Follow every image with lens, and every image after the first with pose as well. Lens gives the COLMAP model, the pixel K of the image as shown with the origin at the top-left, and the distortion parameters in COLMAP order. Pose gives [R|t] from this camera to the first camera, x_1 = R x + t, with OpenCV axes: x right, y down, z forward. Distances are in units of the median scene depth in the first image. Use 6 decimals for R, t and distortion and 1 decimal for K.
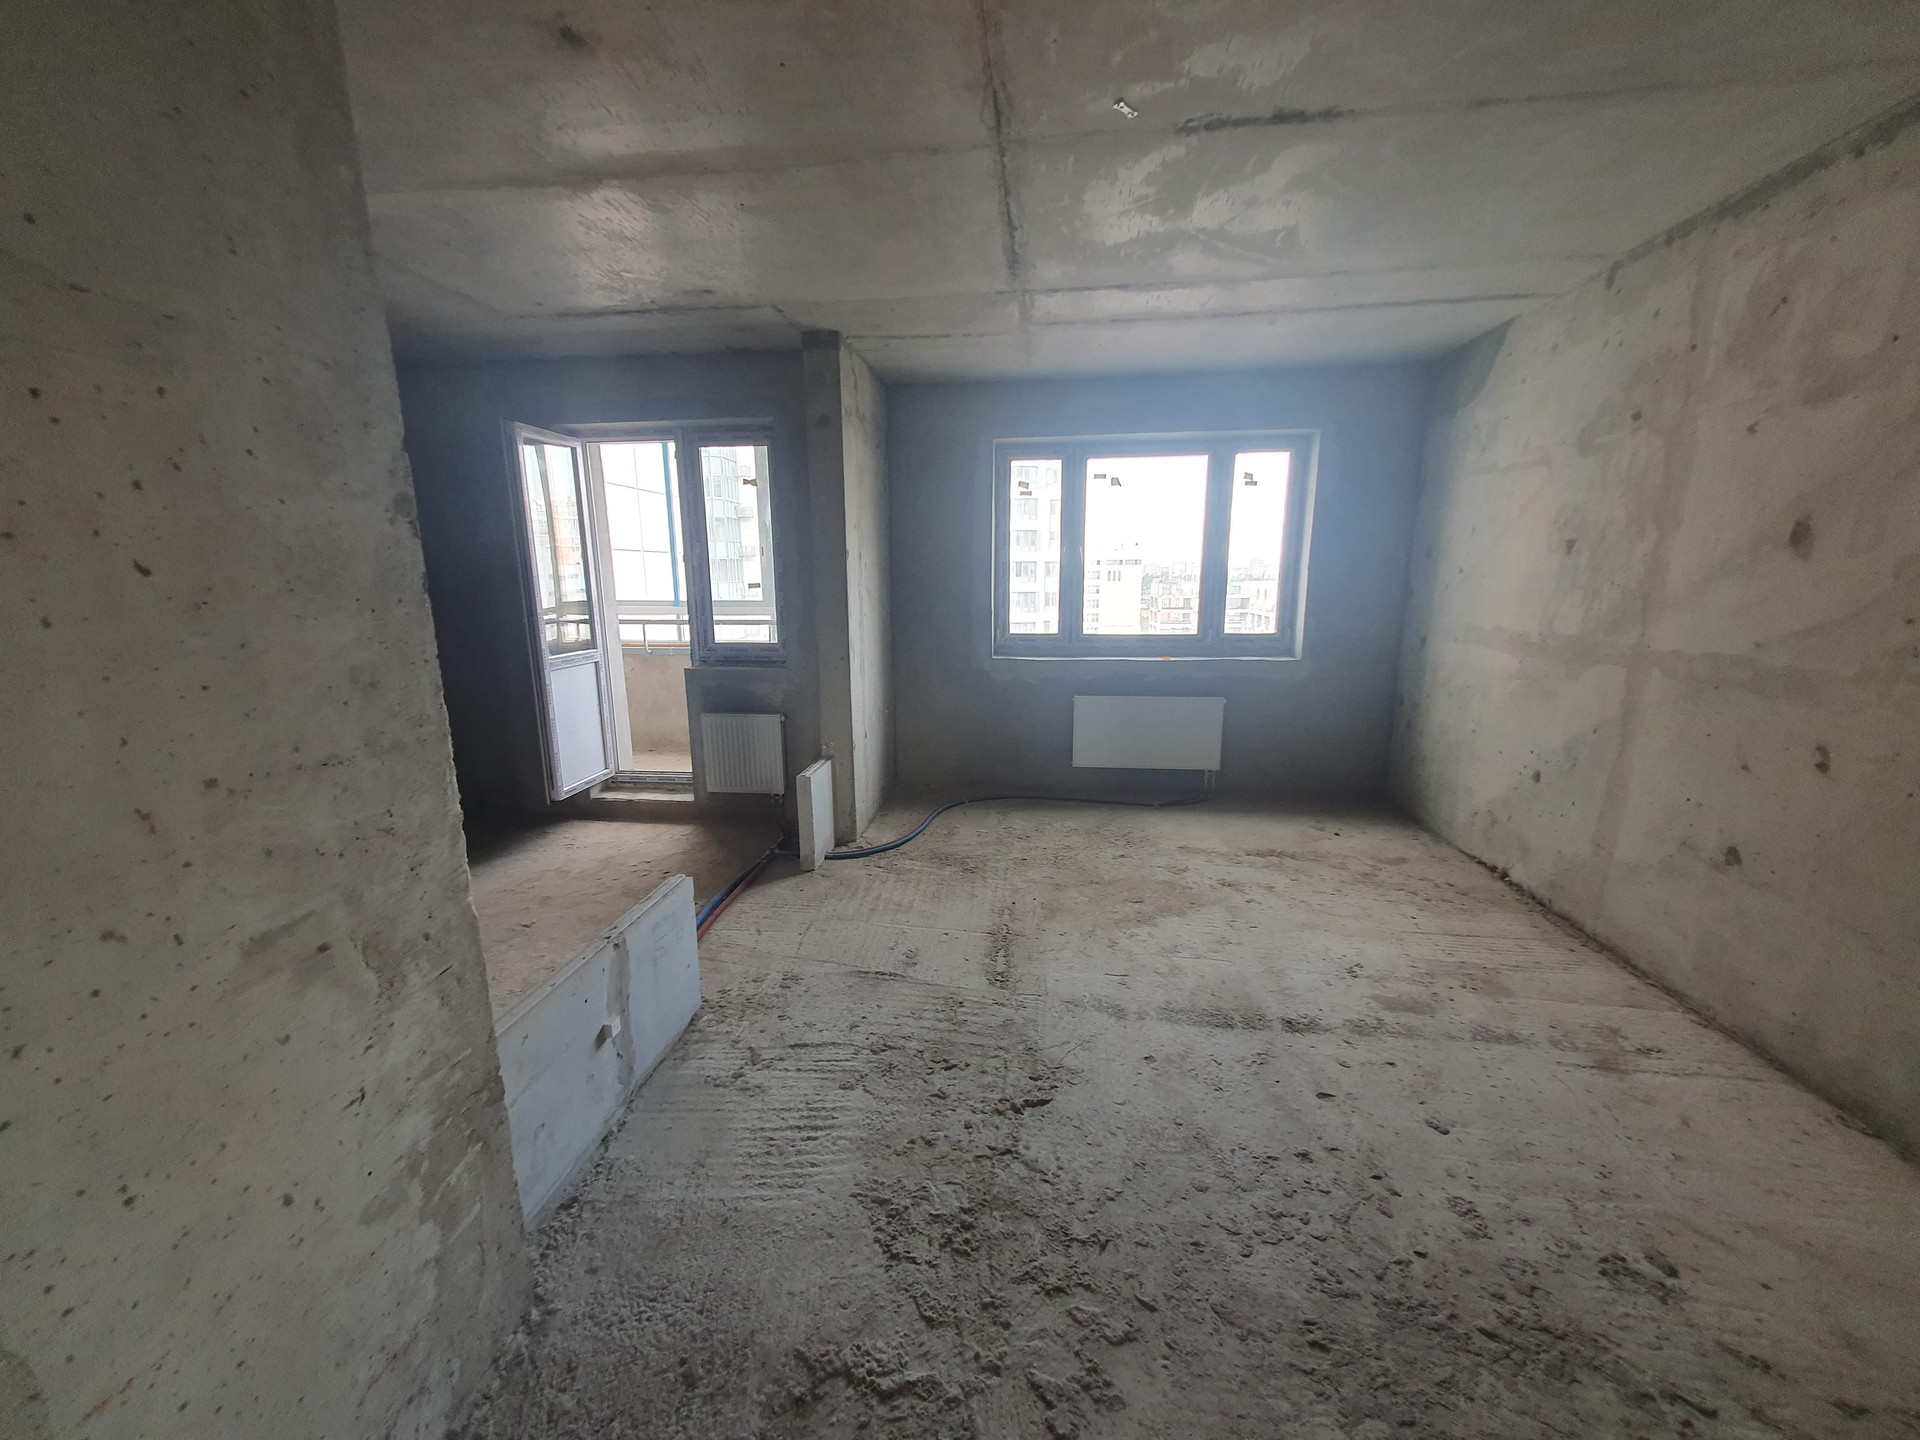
lens RADIAL K [[761.7, 0, 945.8], [0, 761.7, 730.6], [0, 0, 1]] dist [0.007457, -0.002705]
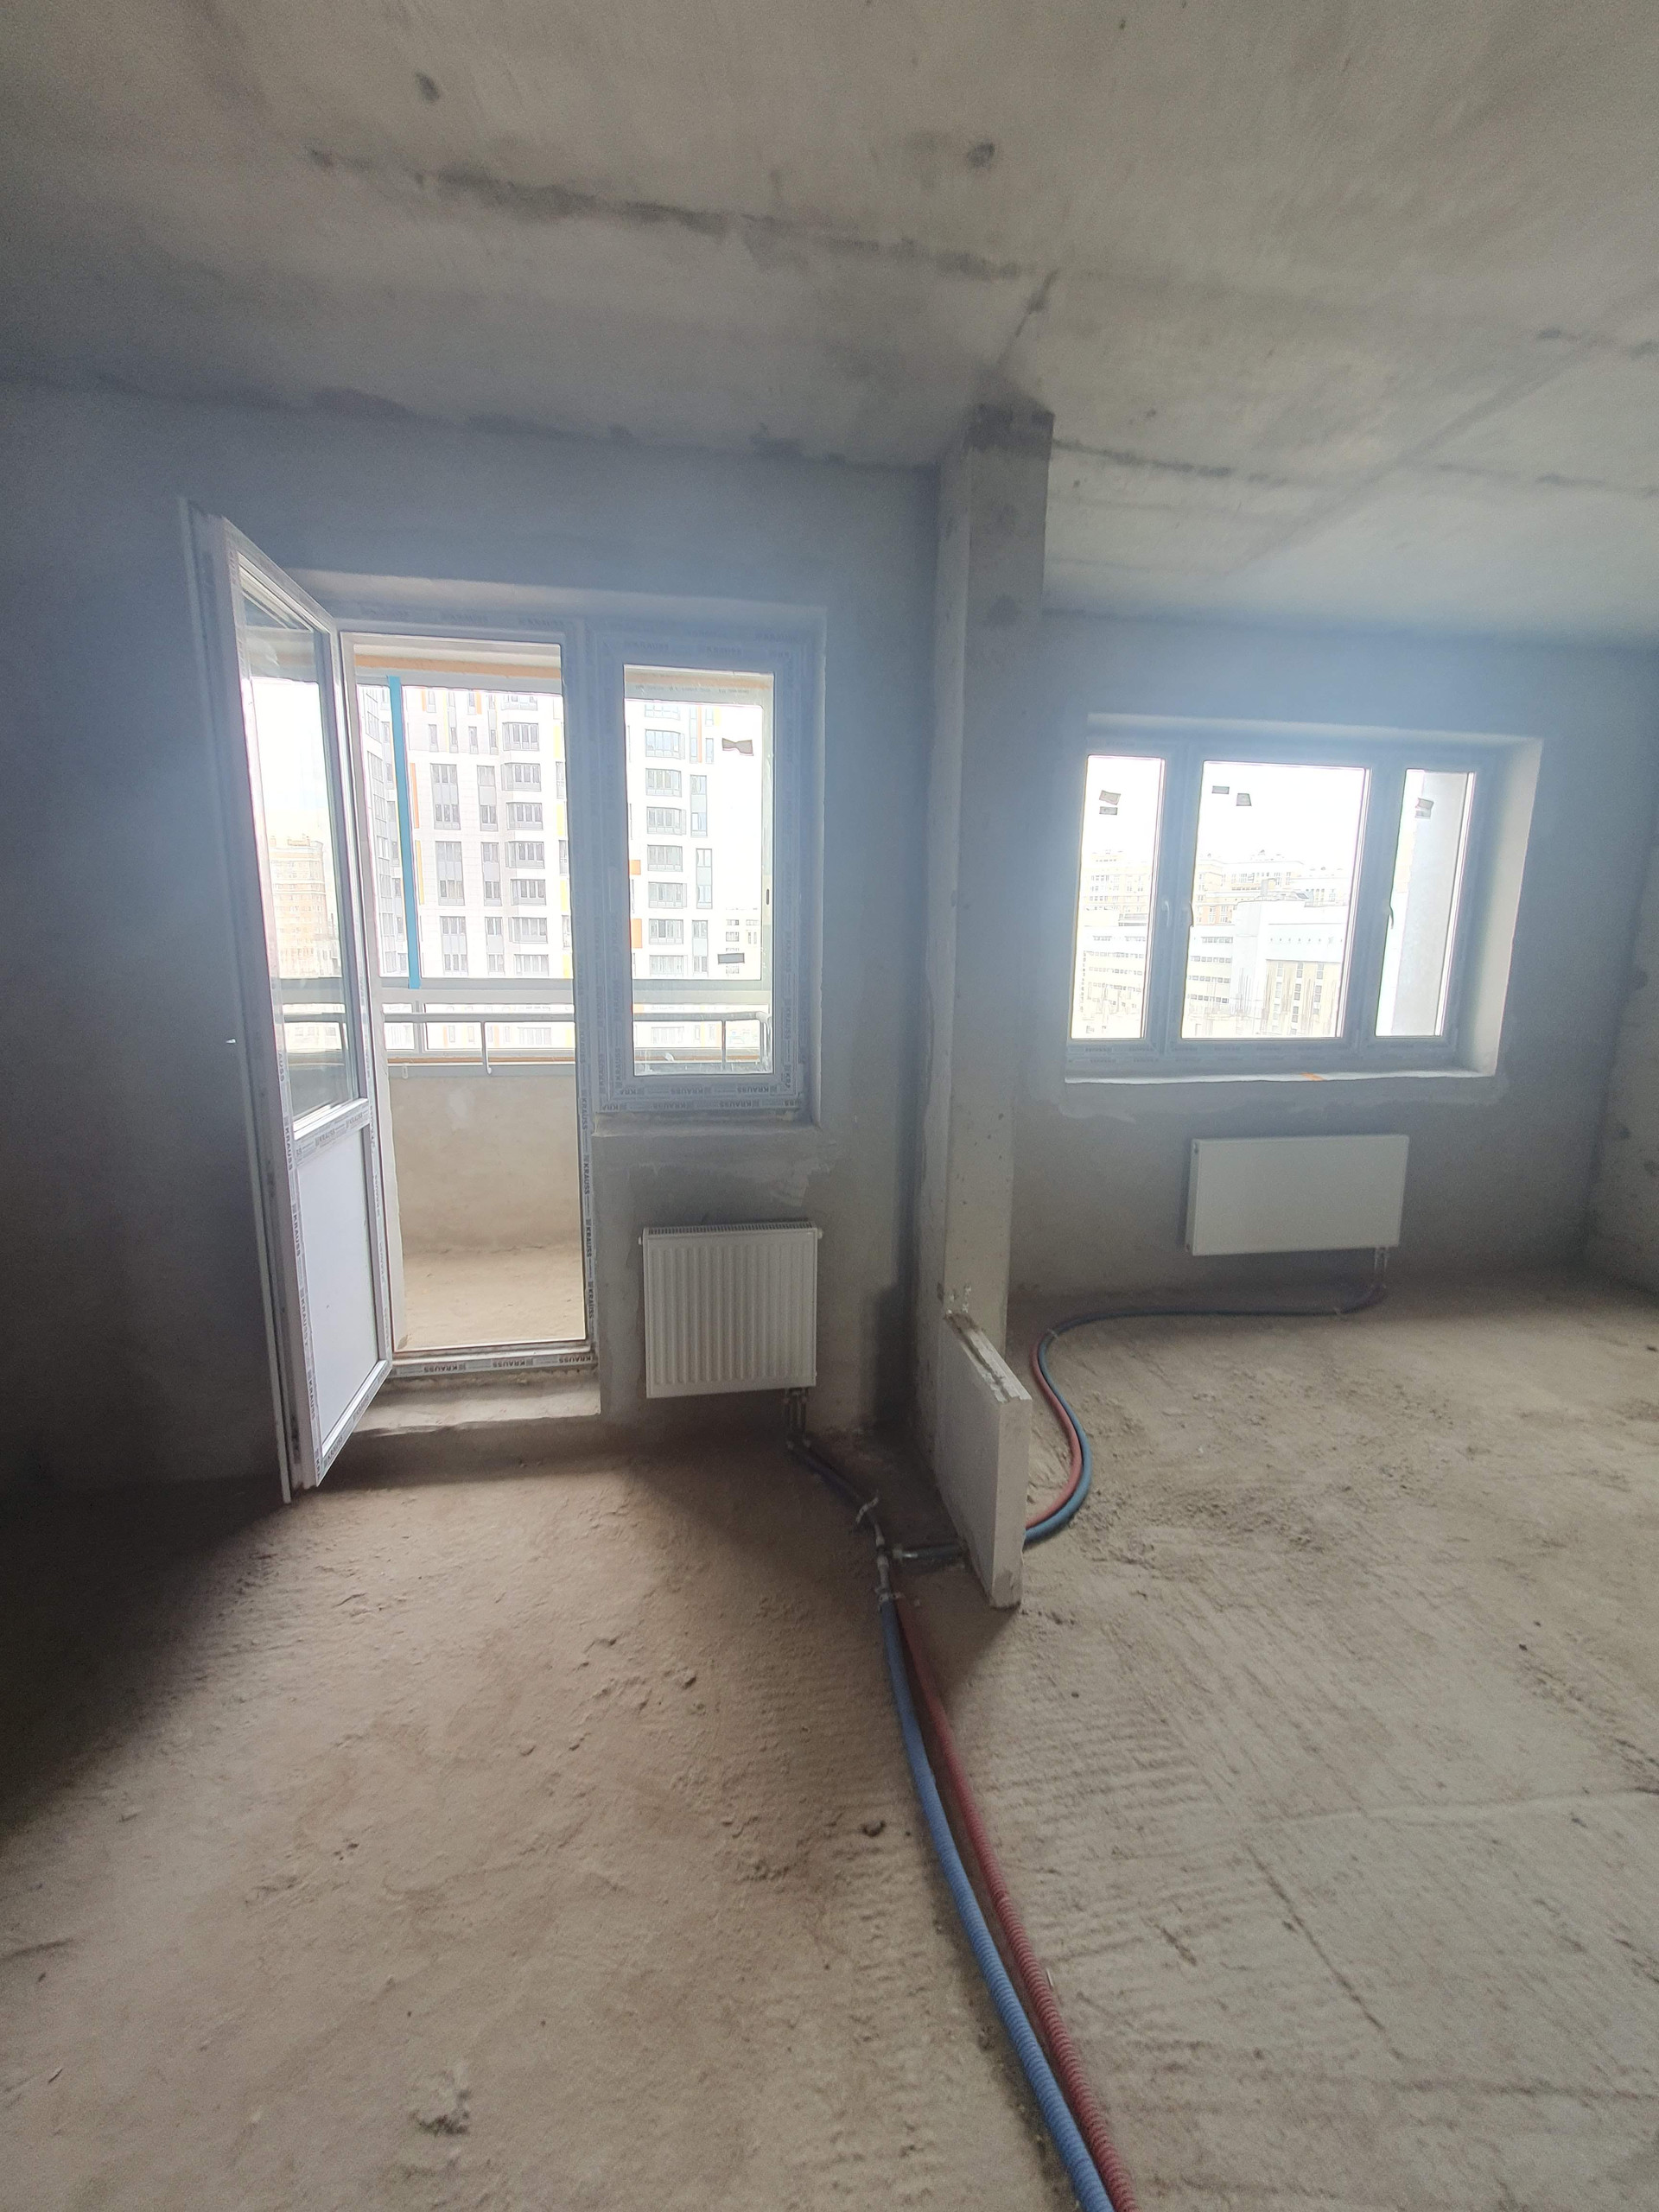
lens RADIAL K [[877.5, 0, 810.1], [0, 877.5, 1084.4], [0, 0, 1]] dist [0.007457, -0.002705]
pose [[0.958766, -0.029034, 0.282708, -0.461280], [0.038944, 0.998806, -0.029497, -0.116906], [-0.281514, 0.039291, 0.958752, 0.572566]]
